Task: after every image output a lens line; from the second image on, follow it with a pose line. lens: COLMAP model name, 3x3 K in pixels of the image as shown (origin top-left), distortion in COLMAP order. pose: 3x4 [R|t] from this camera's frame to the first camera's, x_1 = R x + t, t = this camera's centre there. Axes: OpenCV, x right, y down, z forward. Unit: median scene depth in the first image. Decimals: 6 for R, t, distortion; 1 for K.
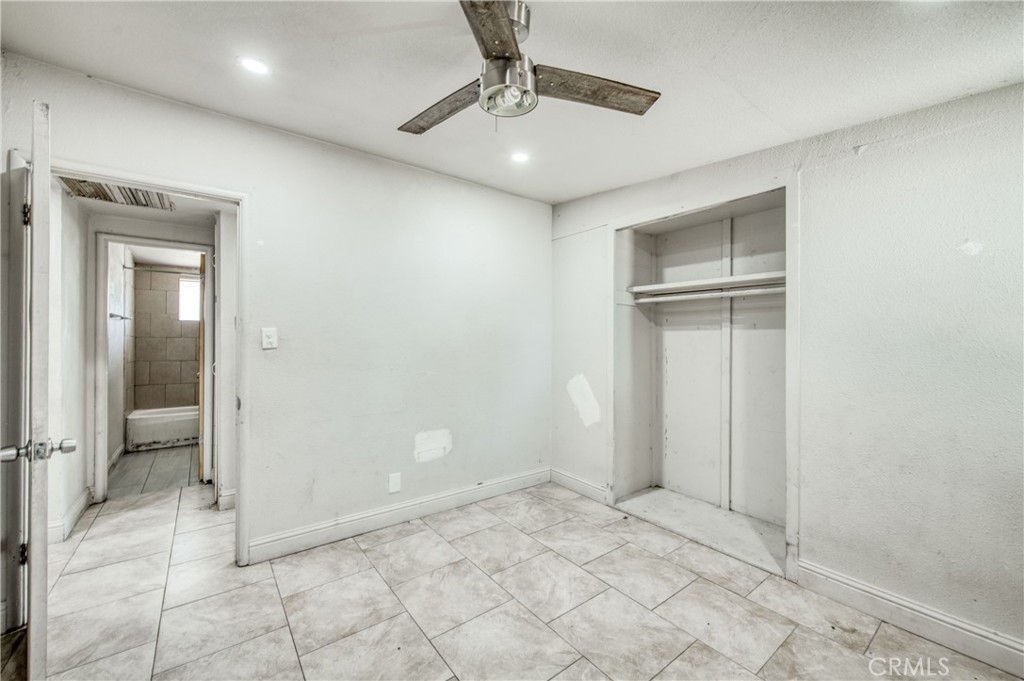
lens RADIAL K [[400.3, 0, 516.4], [0, 400.3, 338.2], [0, 0, 1]] dist [-0.026402, 0.000624]
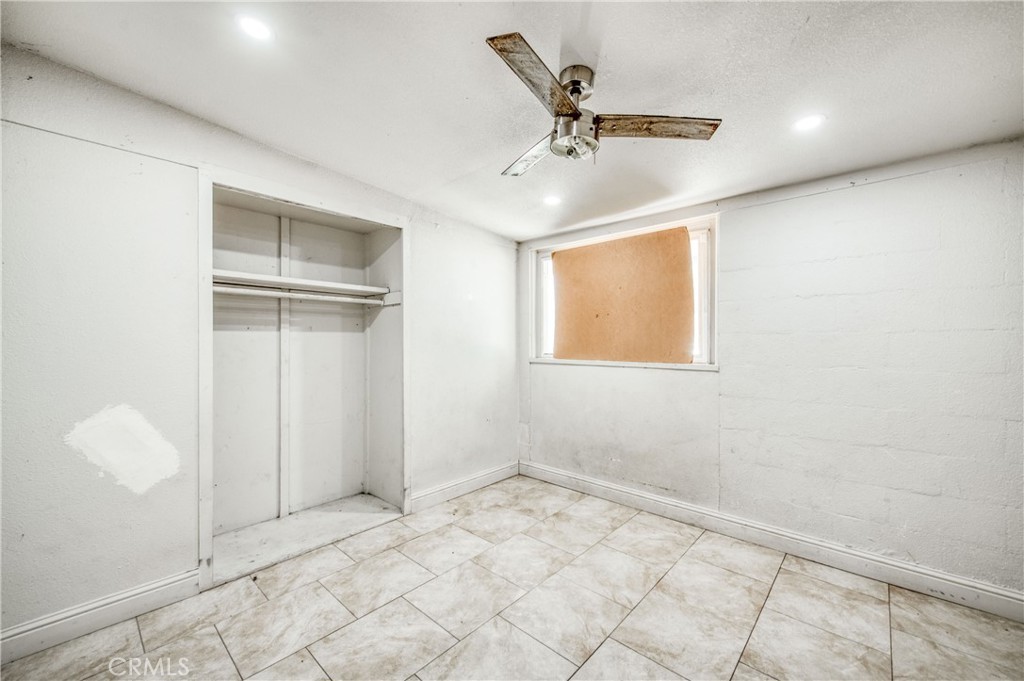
lens RADIAL K [[400.3, 0, 514.6], [0, 400.3, 340.1], [0, 0, 1]] dist [-0.026402, 0.000624]
pose [[-0.198556, -0.003183, 0.980084, -0.599568], [0.000951, 0.999994, 0.003440, -0.002924], [-0.980089, 0.001615, -0.198552, 0.721754]]
